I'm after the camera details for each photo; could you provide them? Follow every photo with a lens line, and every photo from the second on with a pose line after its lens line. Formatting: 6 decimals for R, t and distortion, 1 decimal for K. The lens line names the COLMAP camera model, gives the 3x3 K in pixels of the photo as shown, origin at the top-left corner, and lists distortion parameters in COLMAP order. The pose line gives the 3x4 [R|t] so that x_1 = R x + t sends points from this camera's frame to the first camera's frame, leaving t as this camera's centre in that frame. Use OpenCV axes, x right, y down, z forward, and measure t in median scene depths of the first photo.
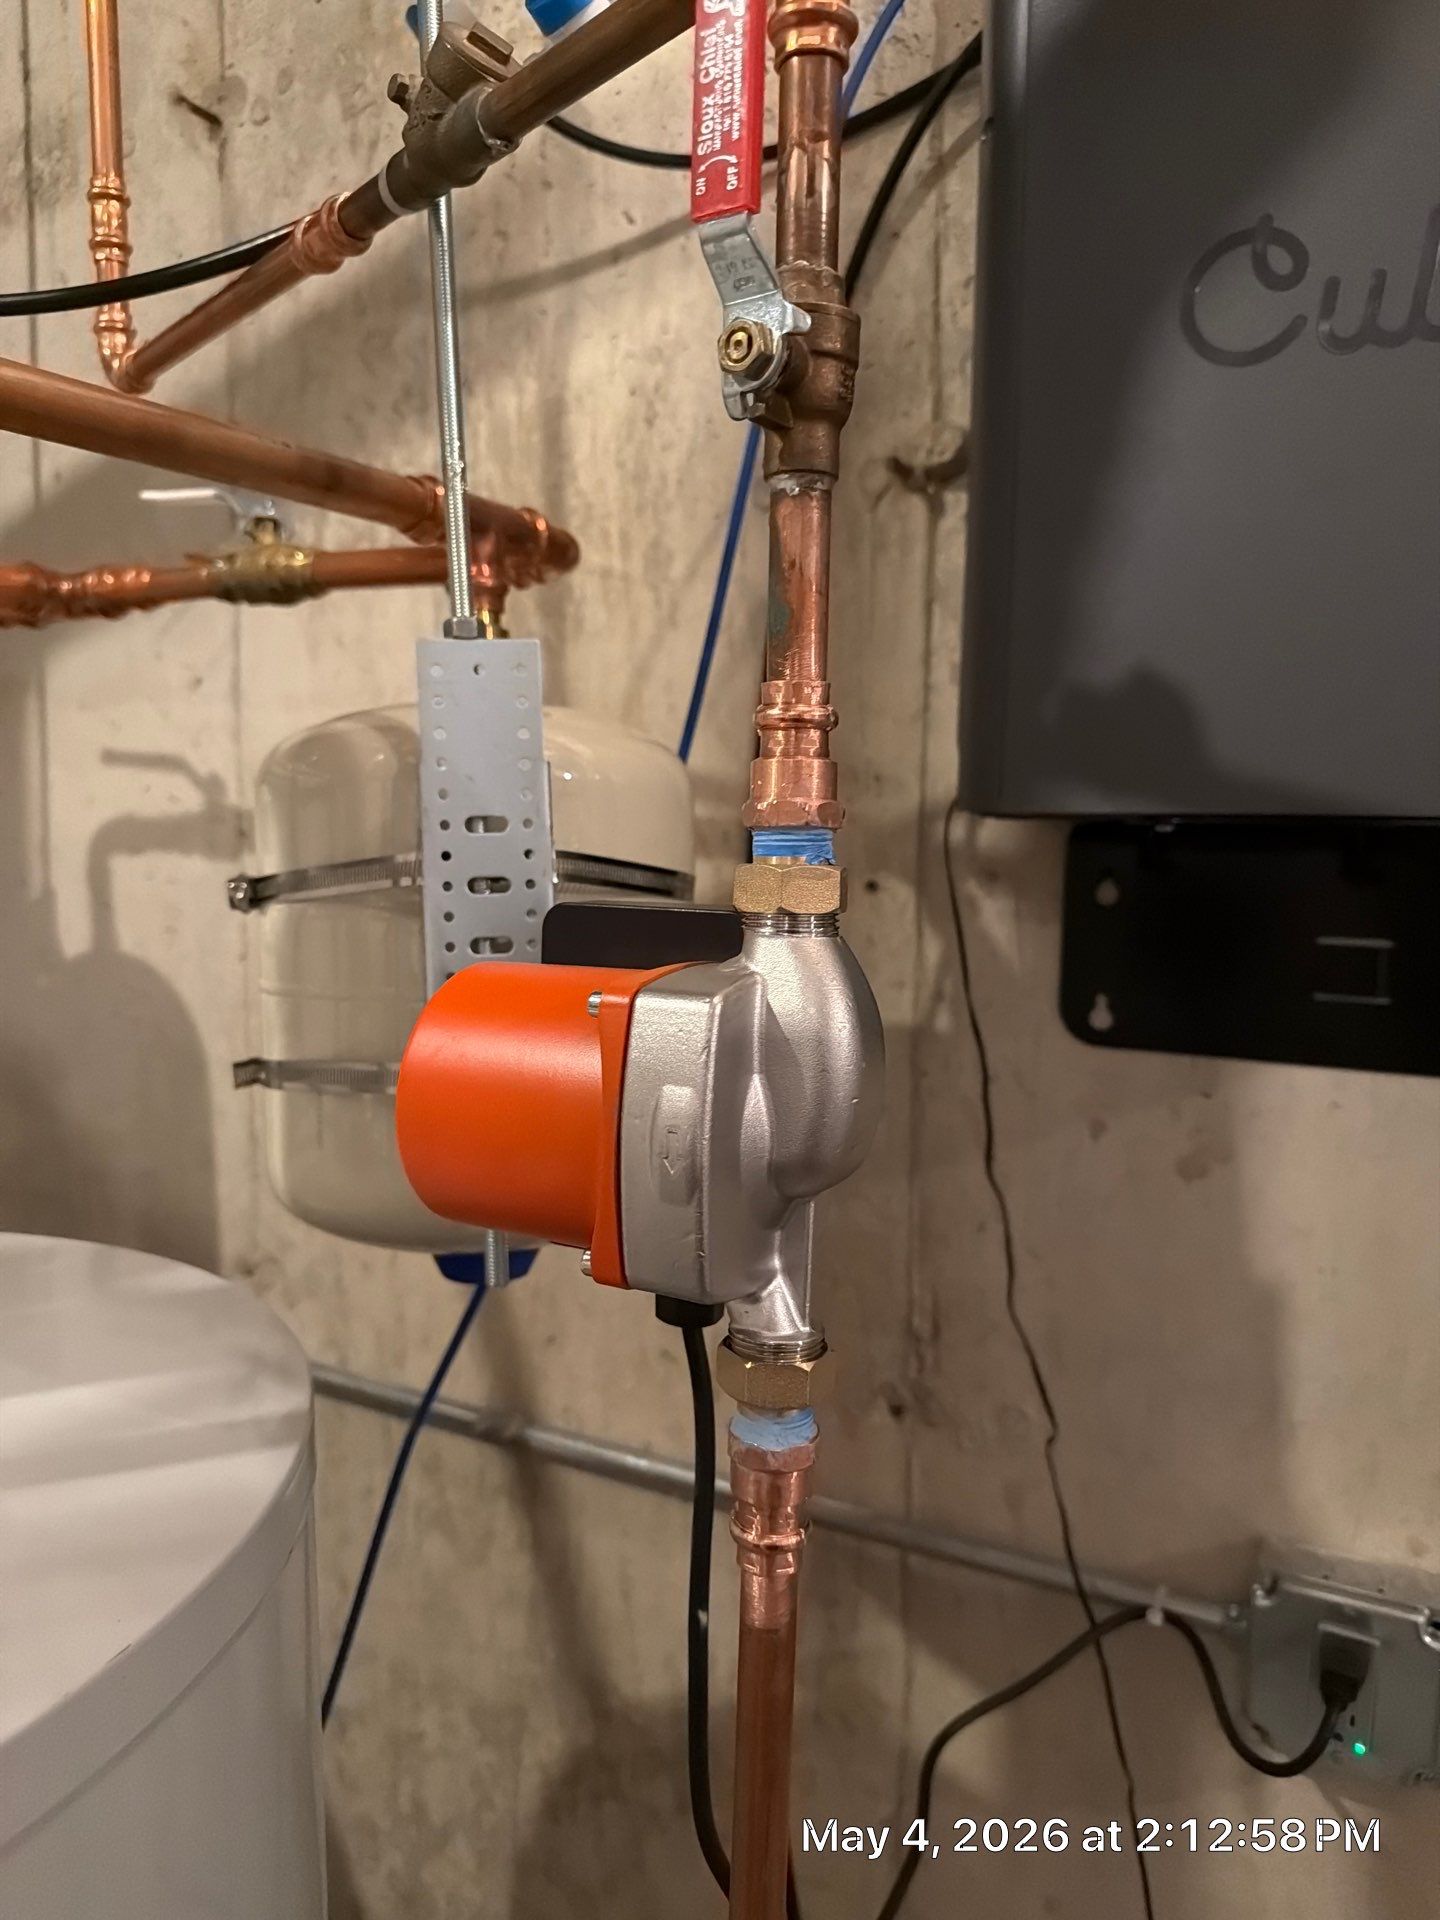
lens RADIAL K [[1377.4, 0, 715.5], [0, 1377.4, 970.0], [0, 0, 1]] dist [0.014011, -0.042472]
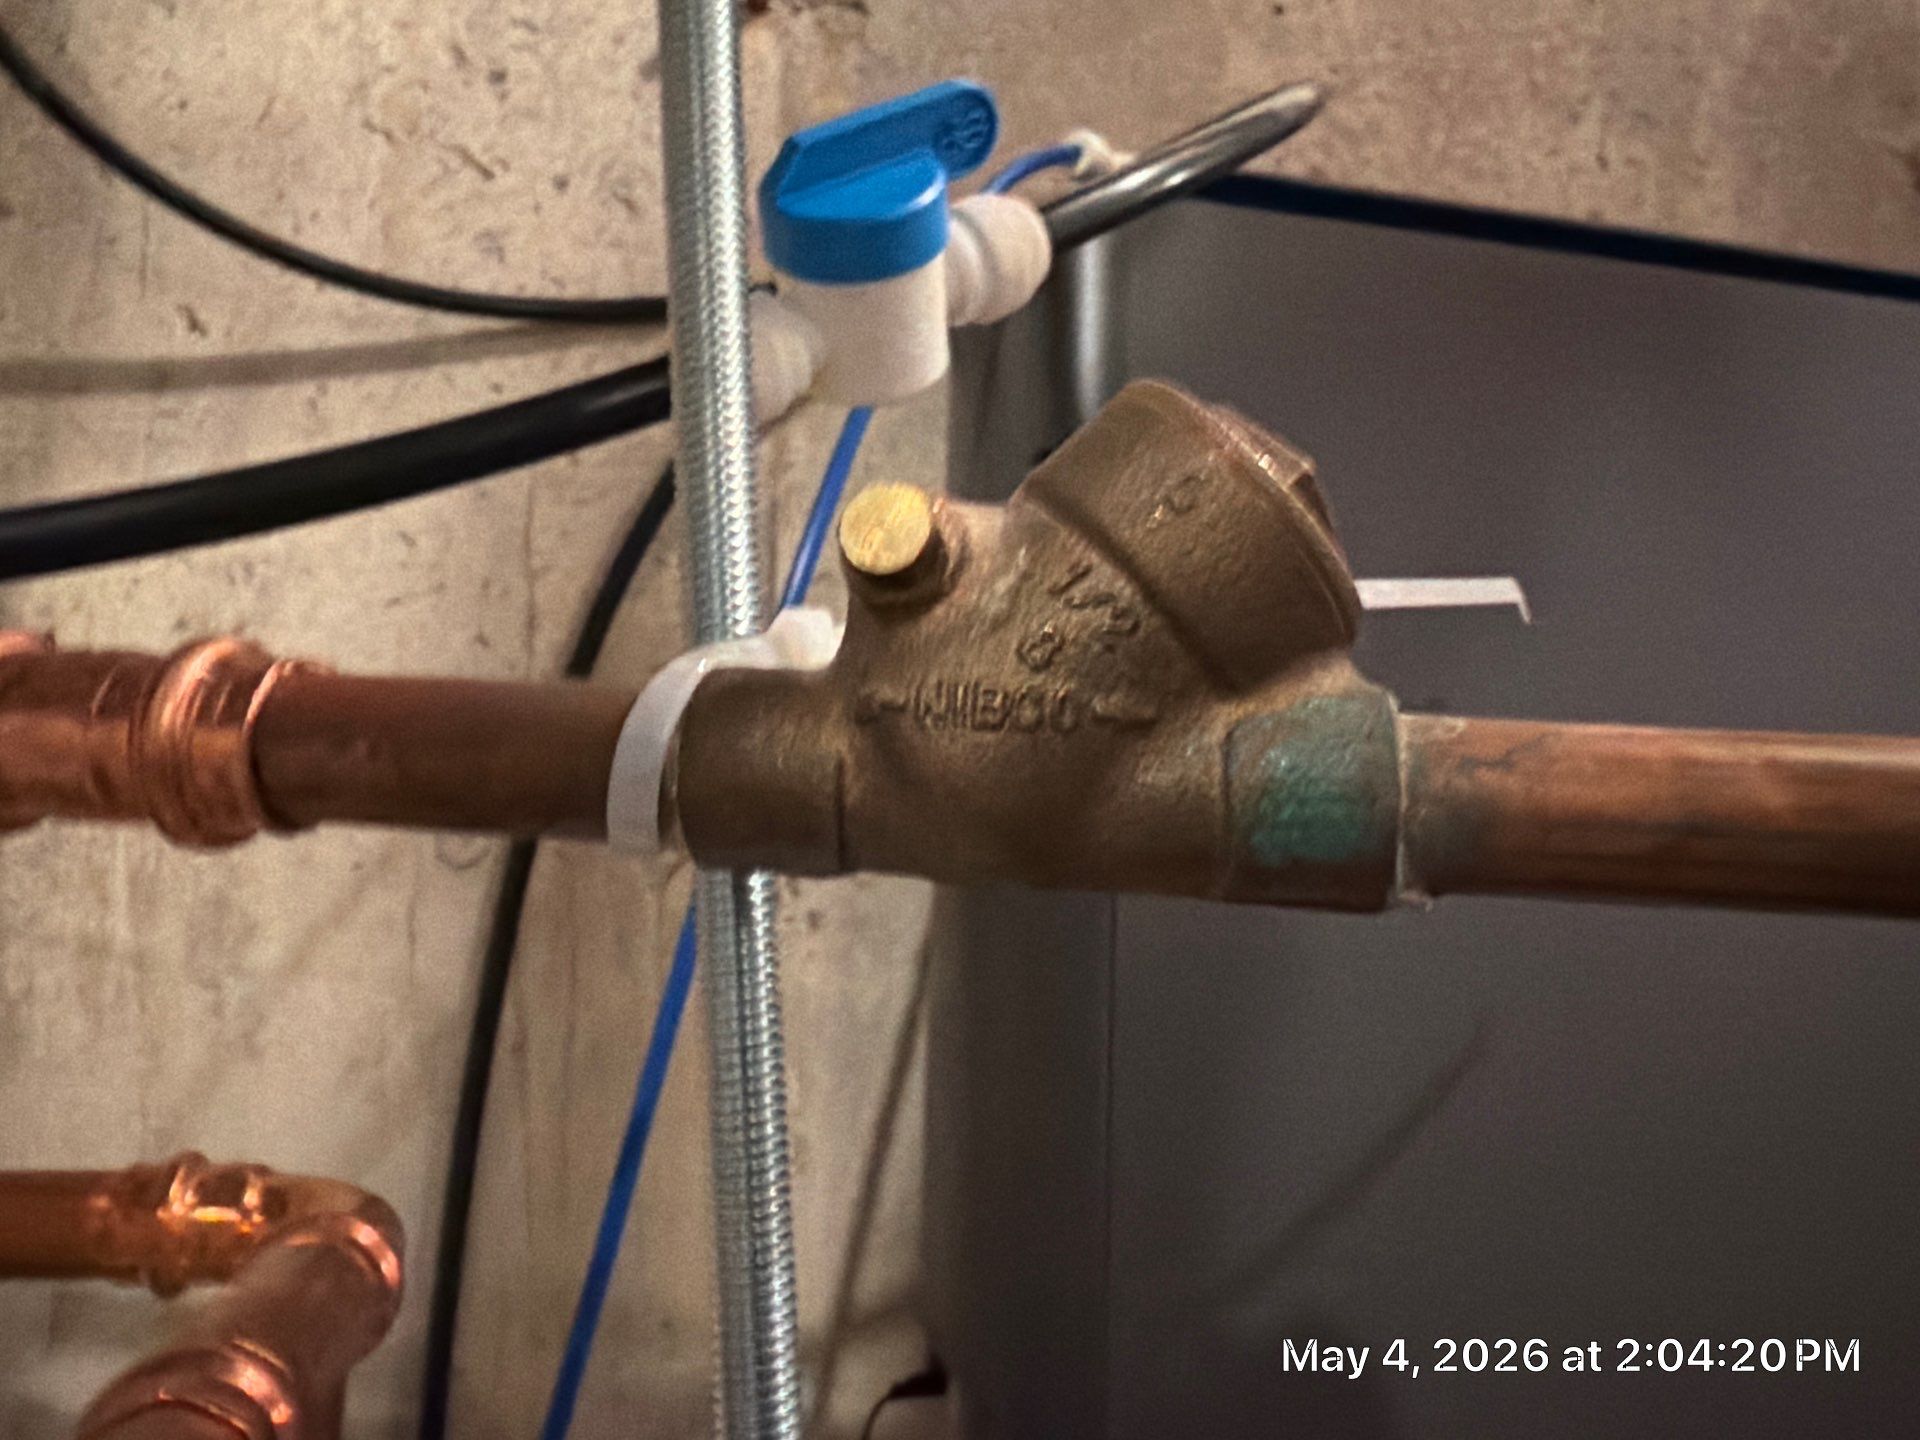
lens RADIAL K [[1370.3, 0, 956.3], [0, 1370.3, 723.9], [0, 0, 1]] dist [0.002717, -0.006634]
pose [[0.749083, 0.061590, 0.659607, -0.194842], [0.050821, 0.987392, -0.149912, -0.300805], [-0.660524, 0.145818, 0.736509, 0.433819]]
